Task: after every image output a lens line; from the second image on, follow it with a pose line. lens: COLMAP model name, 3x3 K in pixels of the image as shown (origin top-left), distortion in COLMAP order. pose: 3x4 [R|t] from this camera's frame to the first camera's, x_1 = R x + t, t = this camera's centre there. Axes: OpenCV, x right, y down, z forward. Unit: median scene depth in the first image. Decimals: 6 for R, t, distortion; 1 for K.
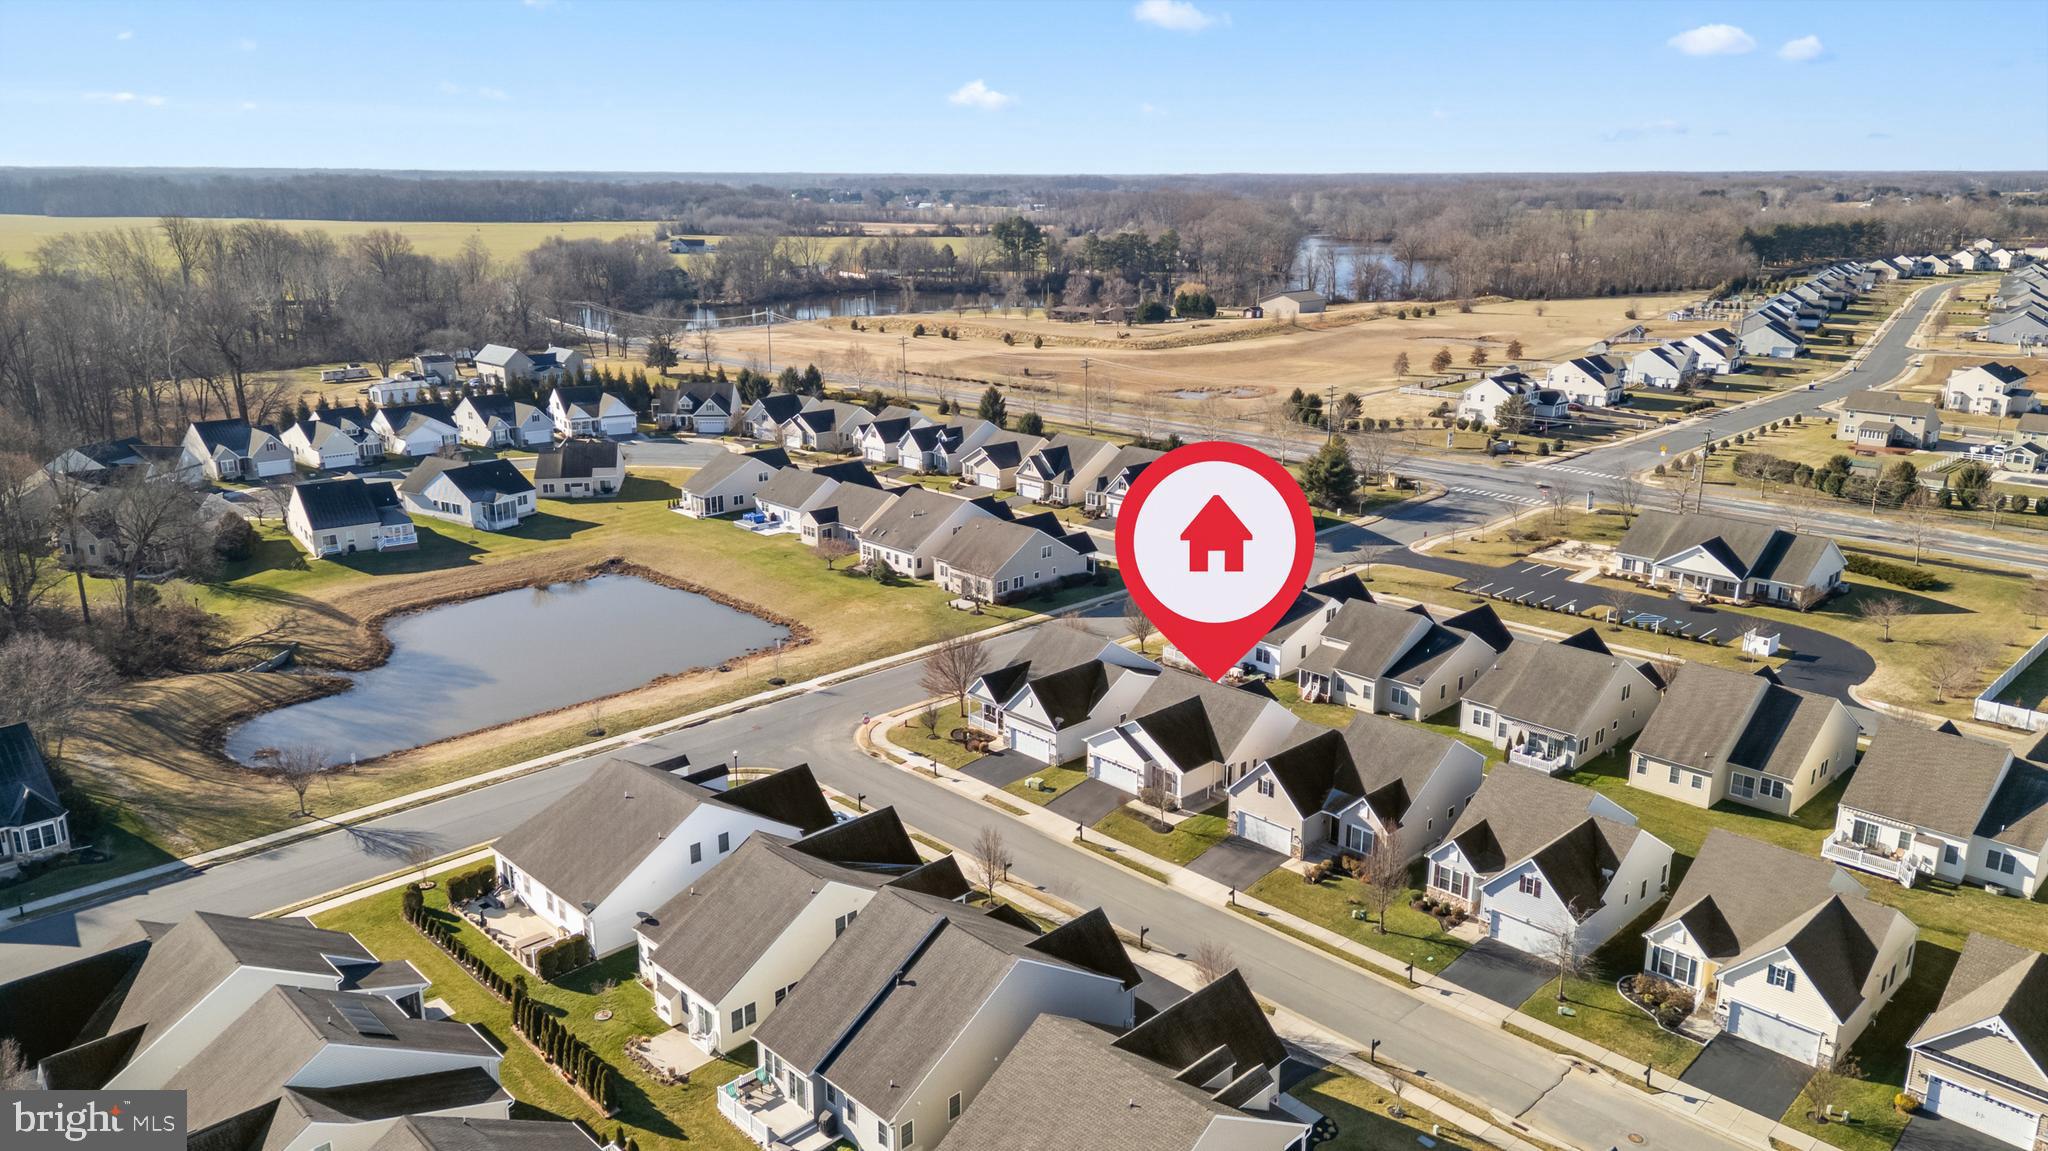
lens RADIAL K [[1440.8, 0, 1027.3], [0, 1440.8, 574.3], [0, 0, 1]] dist [0.008685, 0.001630]
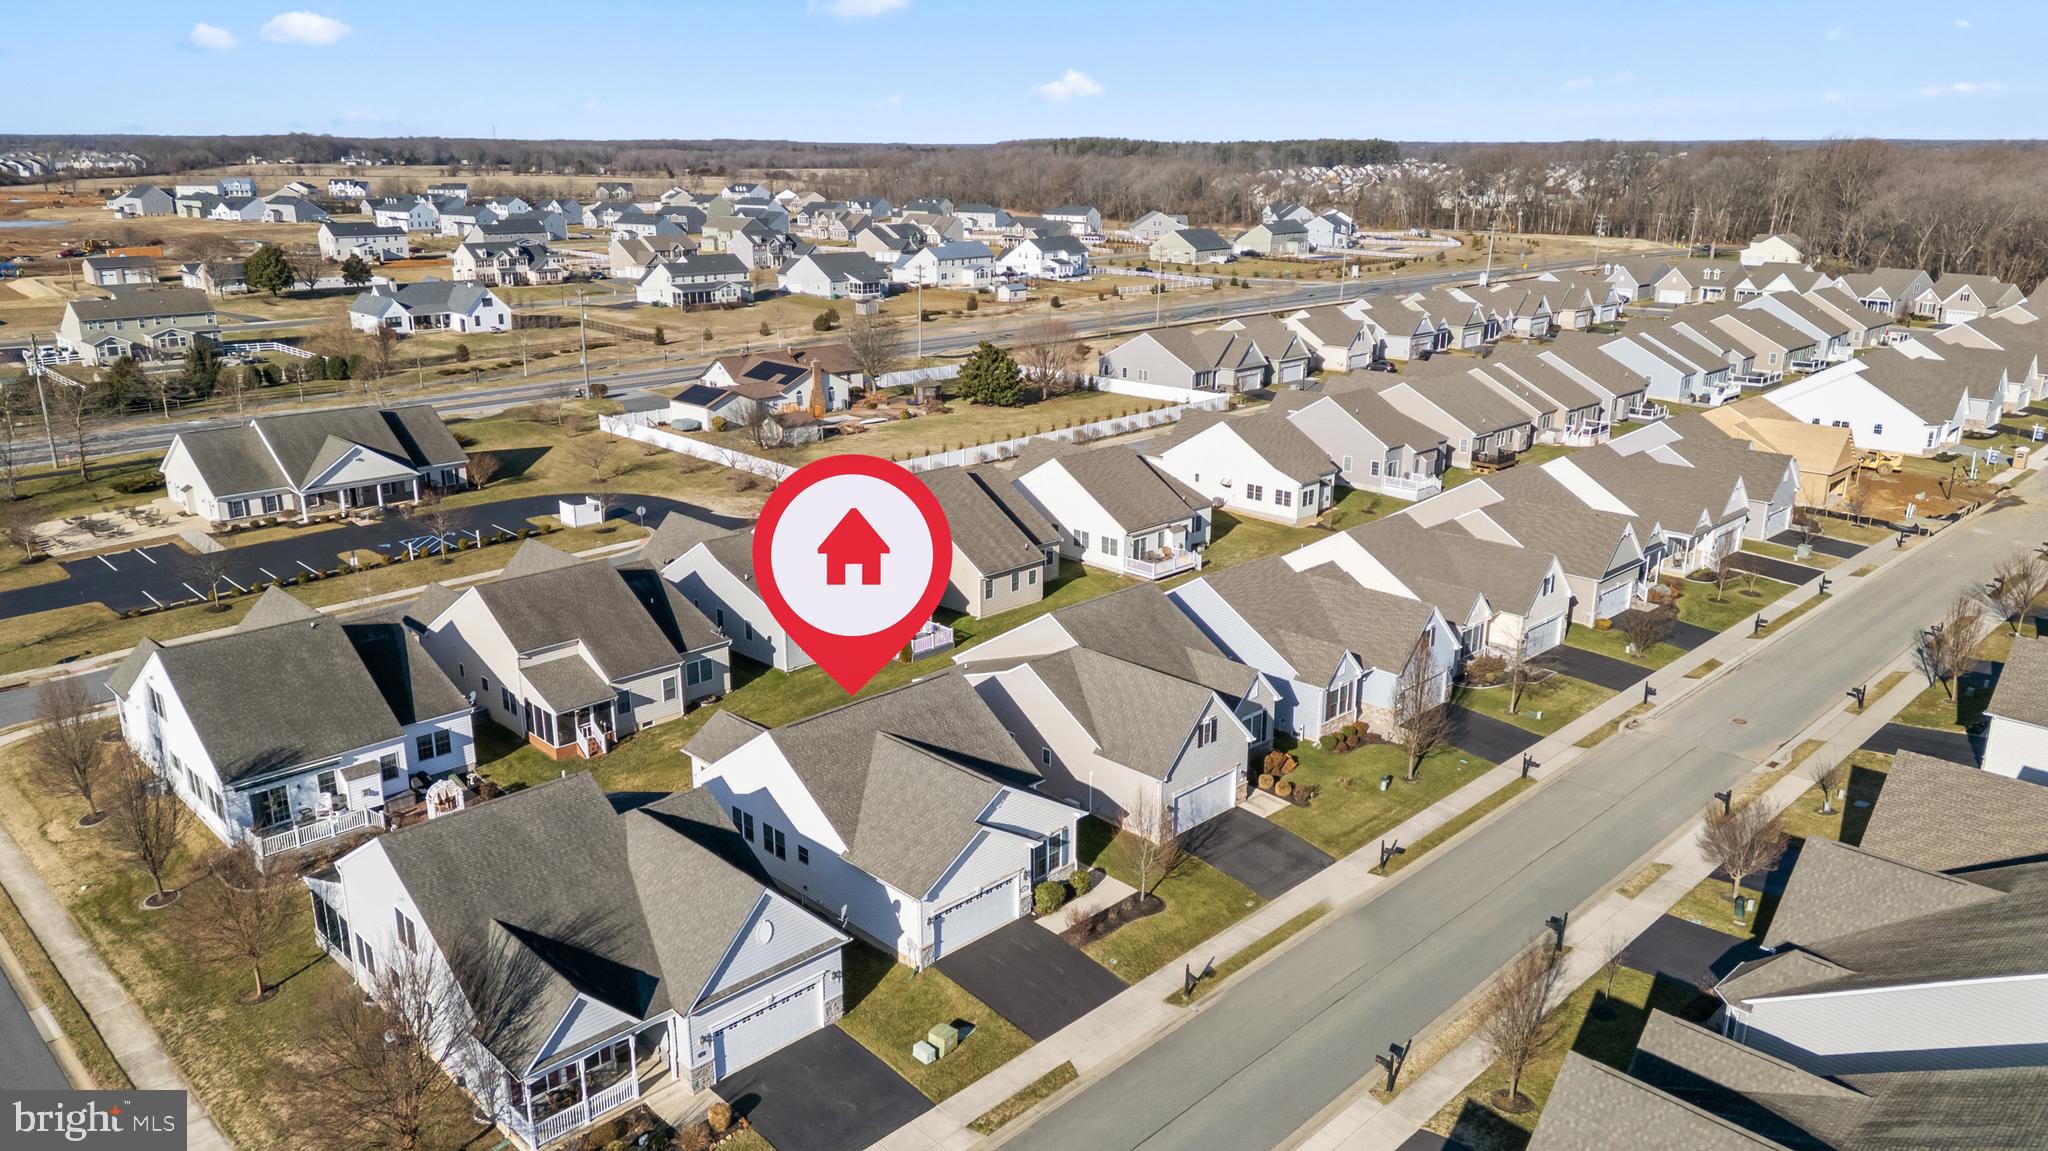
lens RADIAL K [[1440.8, 0, 1029.6], [0, 1440.8, 577.9], [0, 0, 1]] dist [0.008685, 0.001630]
pose [[-0.025162, -0.282885, 0.958824, -0.330697], [0.263971, 0.923206, 0.279304, -0.089044], [-0.964202, 0.260129, 0.051444, 0.799813]]
